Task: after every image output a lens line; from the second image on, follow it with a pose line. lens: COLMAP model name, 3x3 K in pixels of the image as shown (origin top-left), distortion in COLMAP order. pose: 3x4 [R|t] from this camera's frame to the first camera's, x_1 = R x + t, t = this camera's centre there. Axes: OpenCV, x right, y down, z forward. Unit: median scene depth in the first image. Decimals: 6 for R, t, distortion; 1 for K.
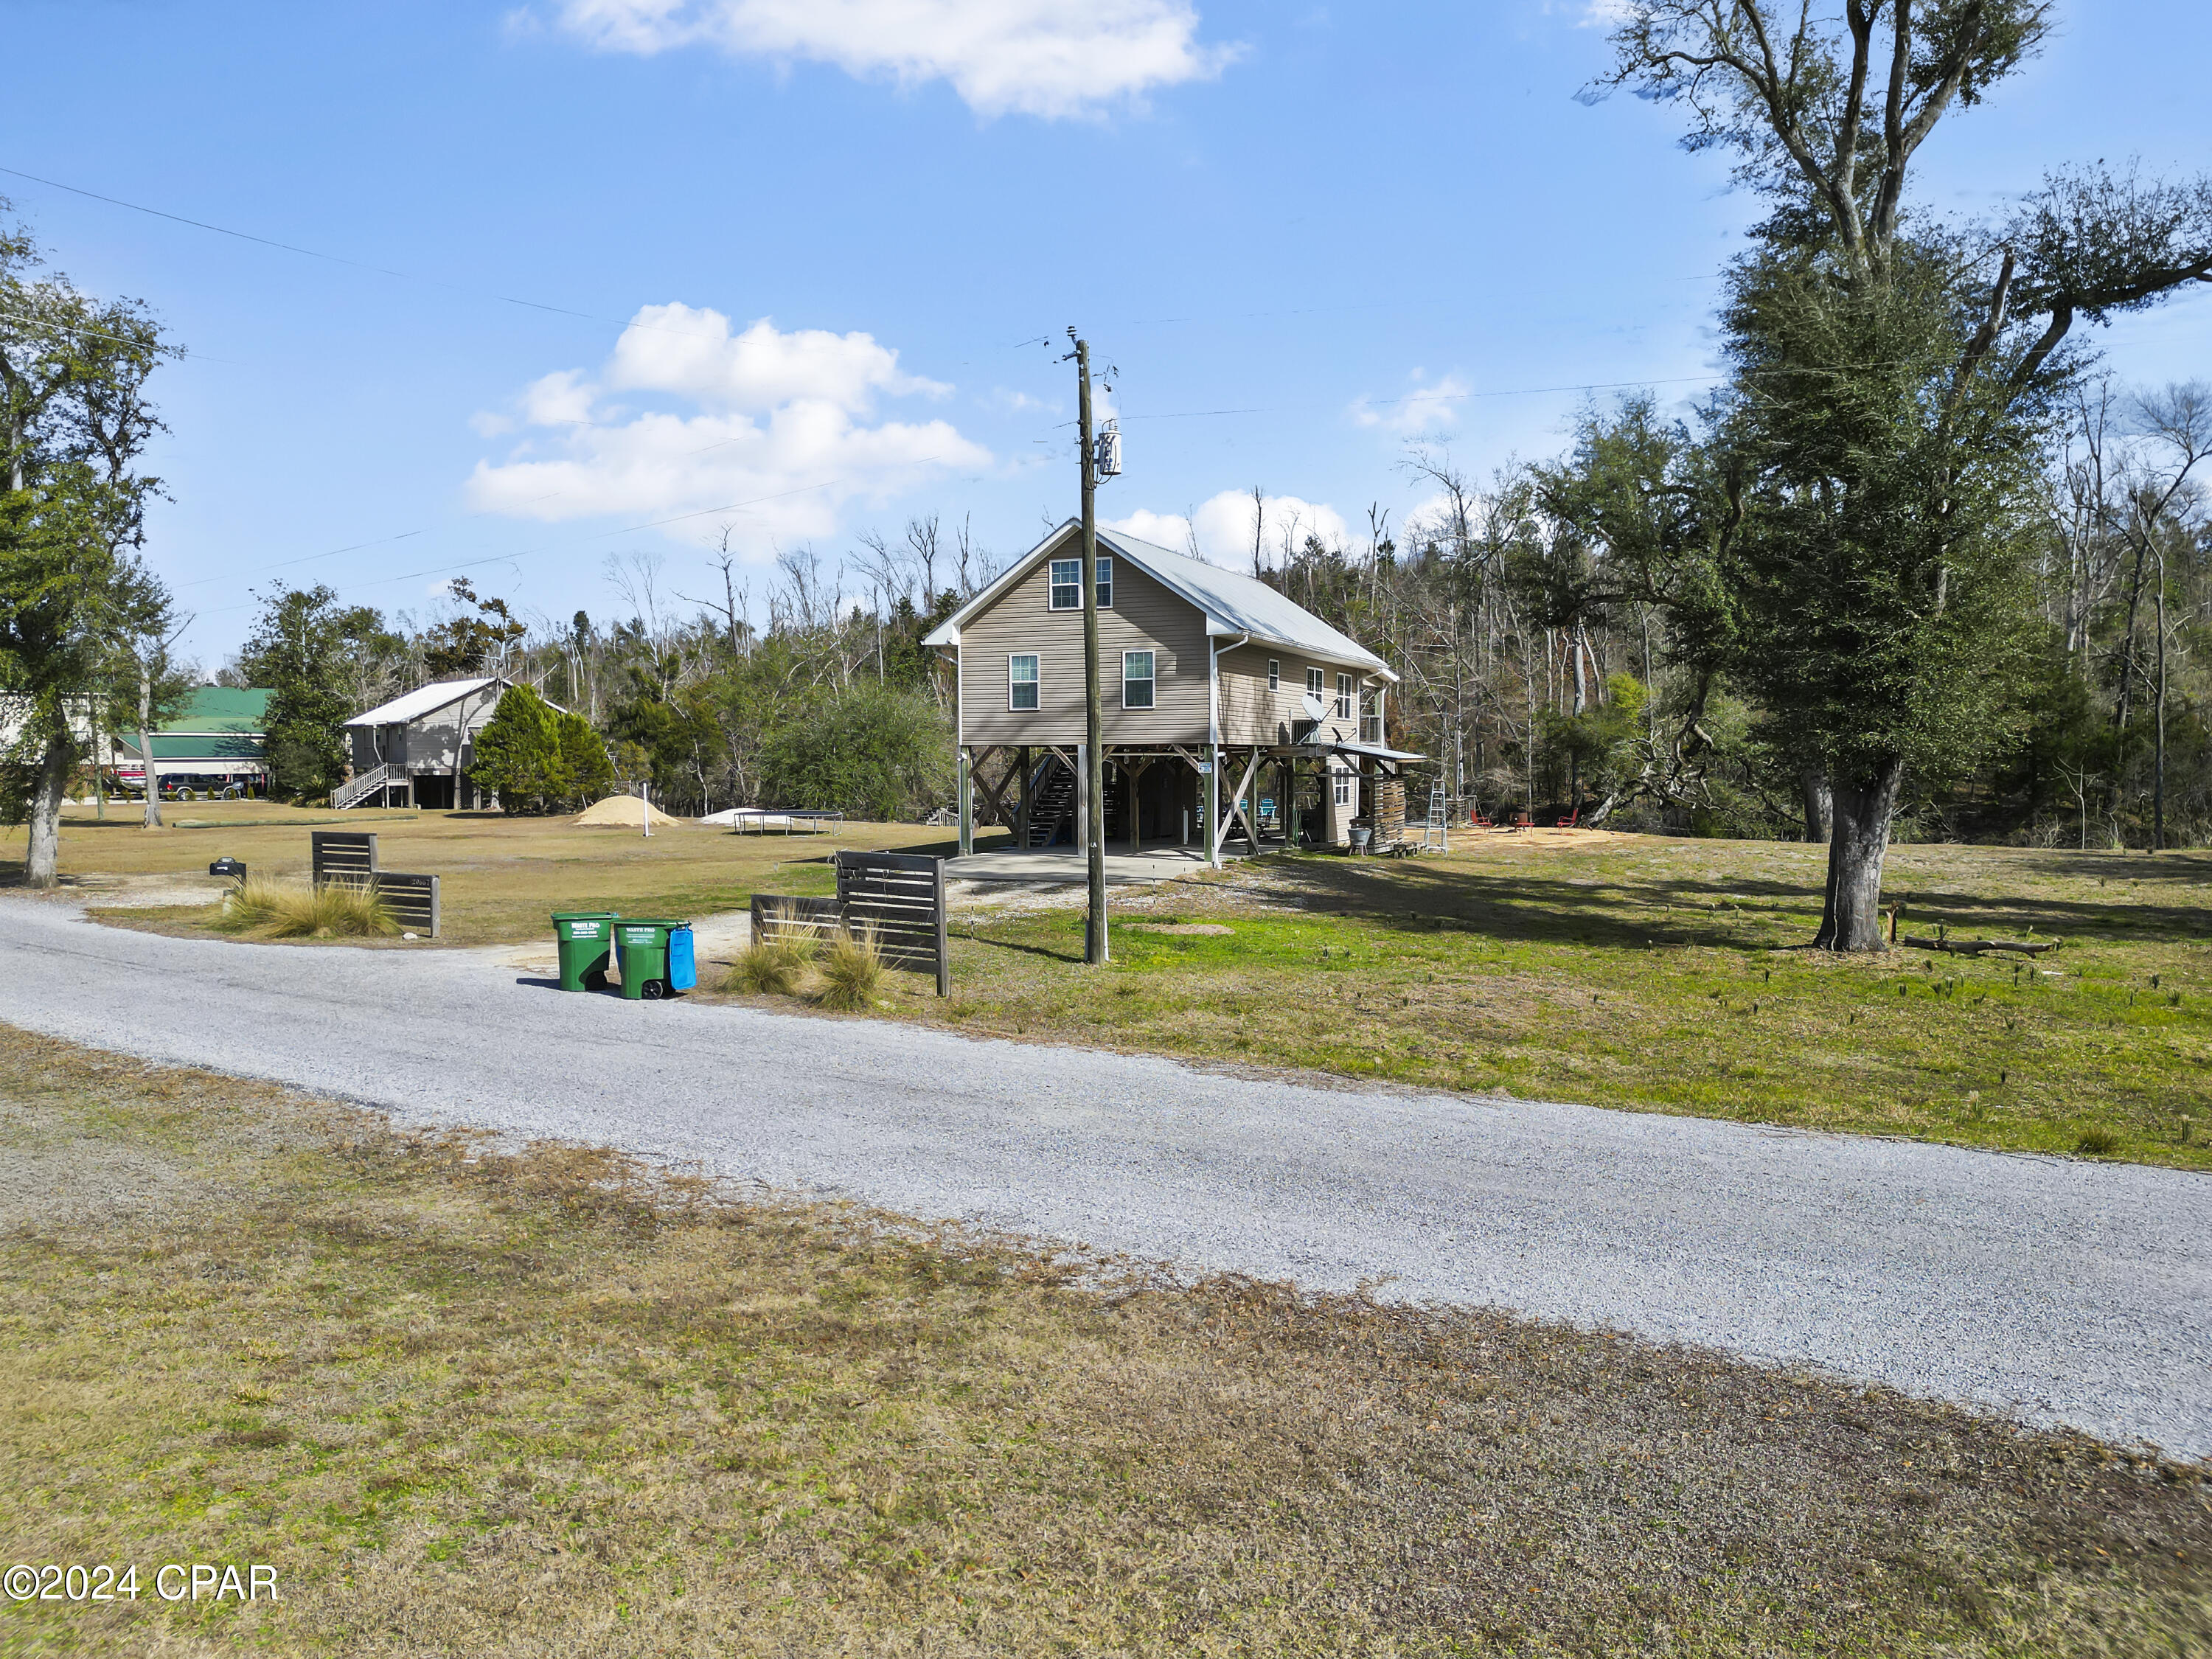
lens RADIAL K [[1537.1, 0, 1108.3], [0, 1537.1, 845.8], [0, 0, 1]] dist [0.063769, -0.051731]
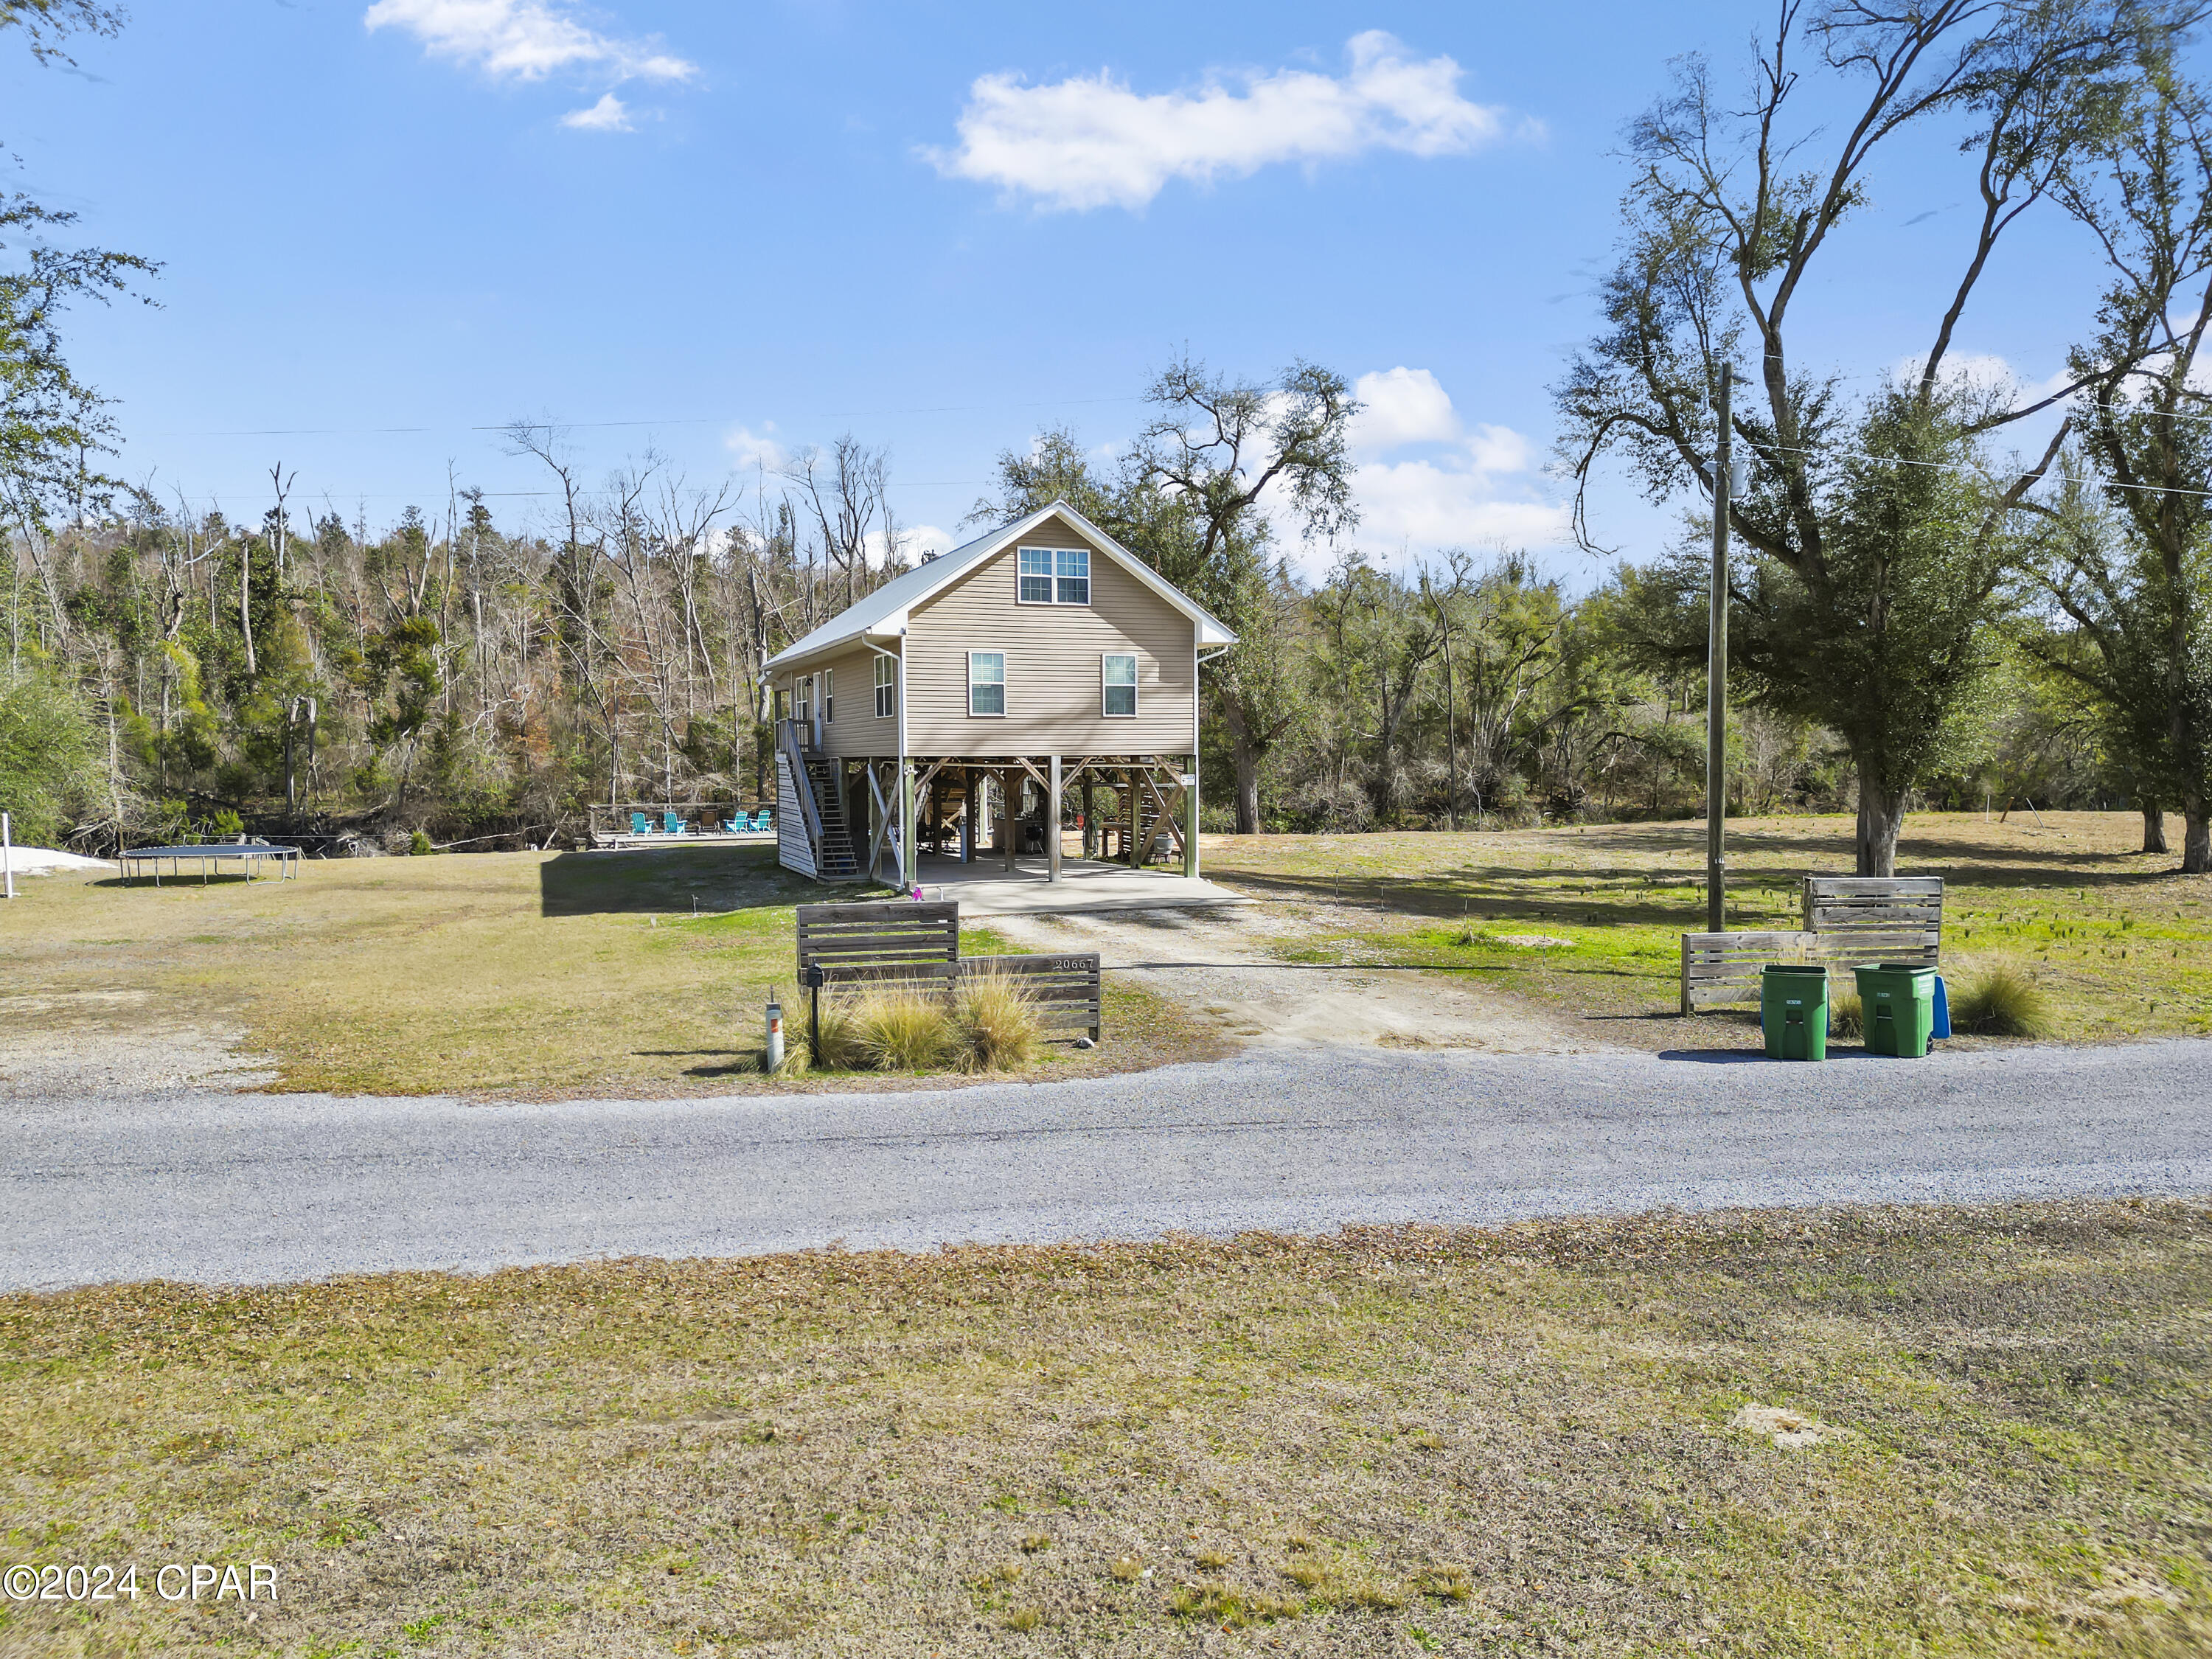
lens RADIAL K [[1537.4, 0, 1106.0], [0, 1537.4, 829.5], [0, 0, 1]] dist [0.064222, -0.060347]
pose [[0.706316, -0.036745, 0.706943, -0.506056], [0.044630, 0.998977, 0.007335, -0.022640], [-0.706489, 0.026370, 0.707233, 0.278603]]
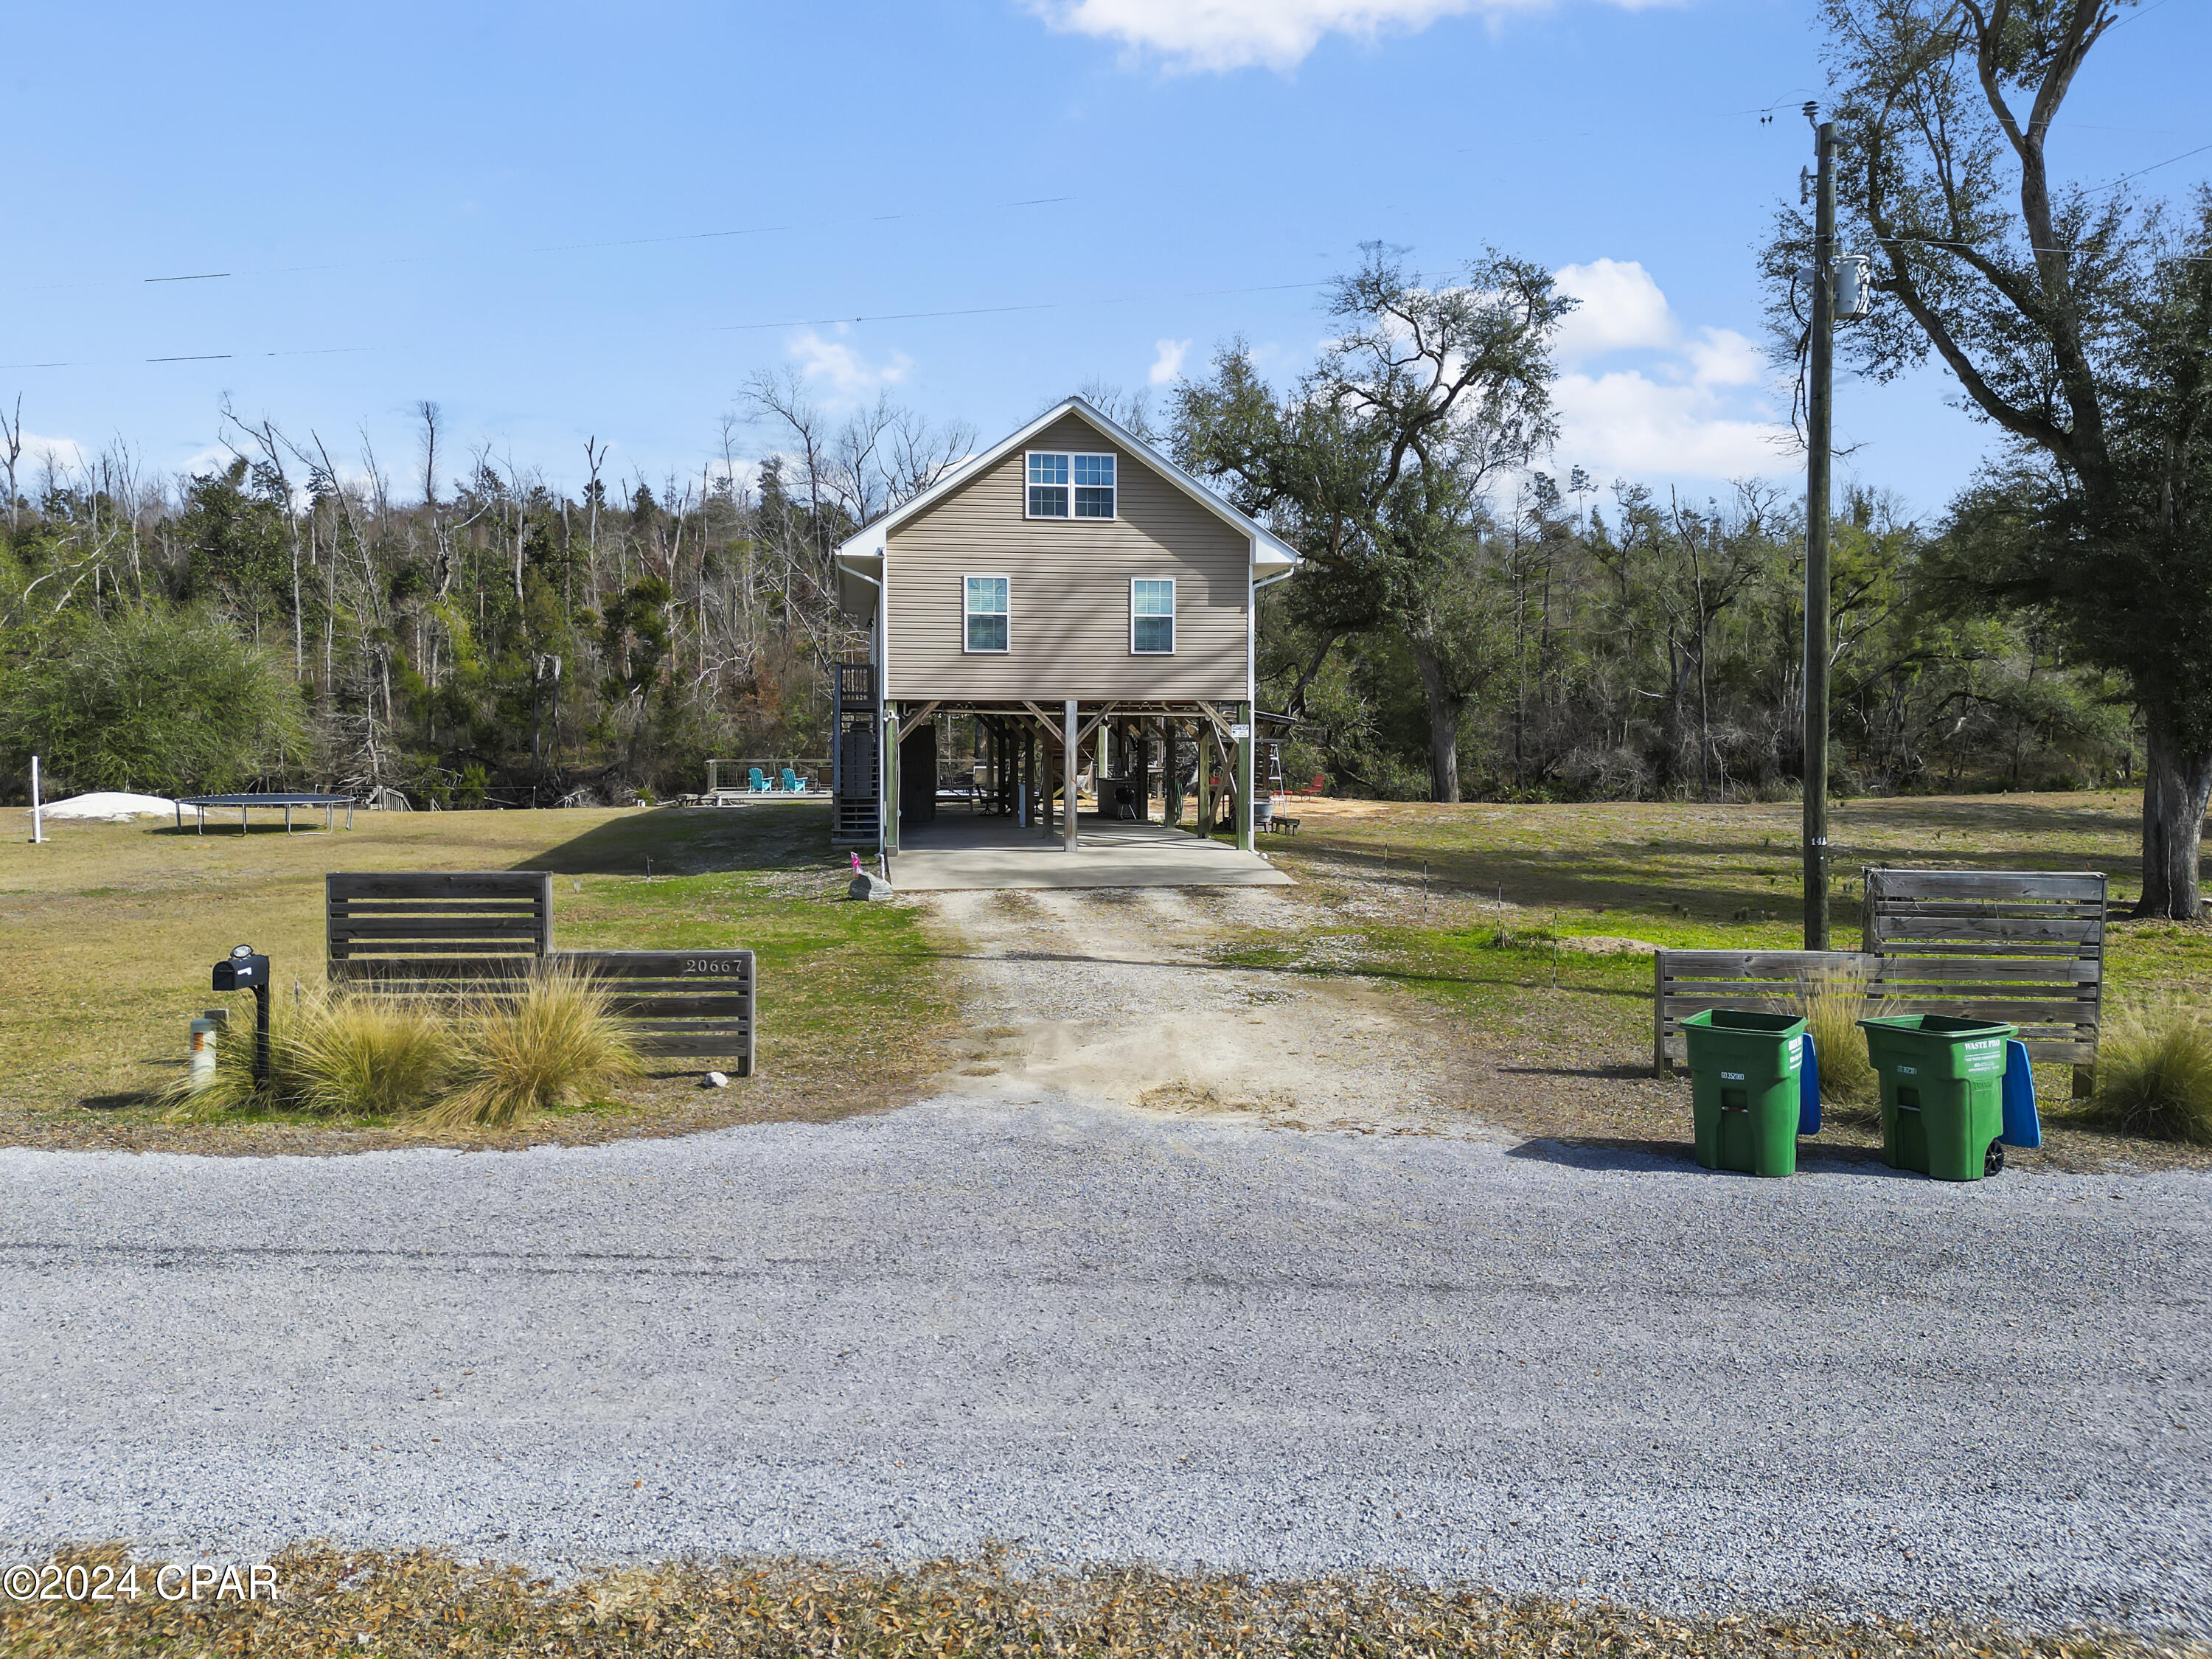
lens RADIAL K [[1570.7, 0, 1103.7], [0, 1570.7, 766.8], [0, 0, 1]] dist [0.059181, -0.059027]
pose [[0.836275, -0.014184, 0.548127, -0.339670], [0.029677, 0.999371, -0.019417, -0.014572], [-0.547507, 0.032504, 0.836170, 0.283471]]
